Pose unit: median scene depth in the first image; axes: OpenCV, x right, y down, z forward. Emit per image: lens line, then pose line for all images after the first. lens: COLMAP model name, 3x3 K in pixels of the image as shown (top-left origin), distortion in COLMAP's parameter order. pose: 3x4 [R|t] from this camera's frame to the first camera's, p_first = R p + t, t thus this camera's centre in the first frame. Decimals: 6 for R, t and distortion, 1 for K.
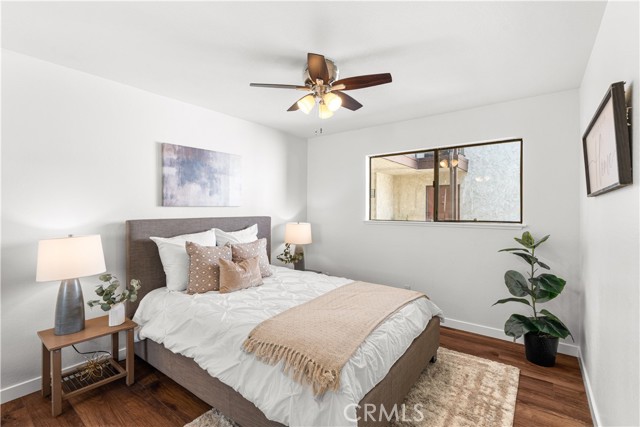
lens RADIAL K [[295.1, 0, 324.3], [0, 295.1, 211.8], [0, 0, 1]] dist [-0.005363, 0.000186]
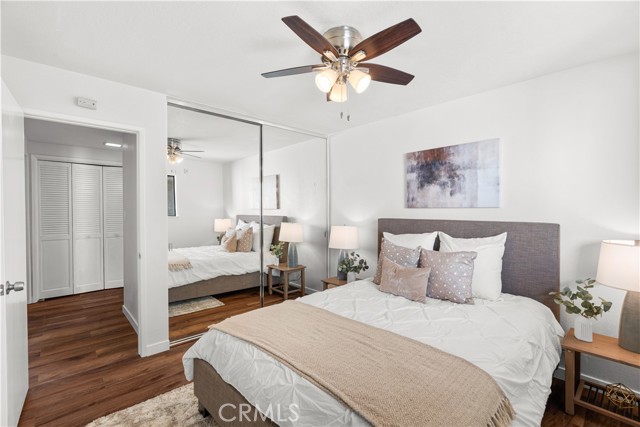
lens RADIAL K [[295.1, 0, 324.3], [0, 295.1, 211.8], [0, 0, 1]] dist [-0.005363, 0.000186]
pose [[-0.189660, 0.002855, -0.981846, 0.601420], [-0.015947, 0.999855, 0.005988, -0.004827], [0.981720, 0.016793, -0.189587, 0.825977]]
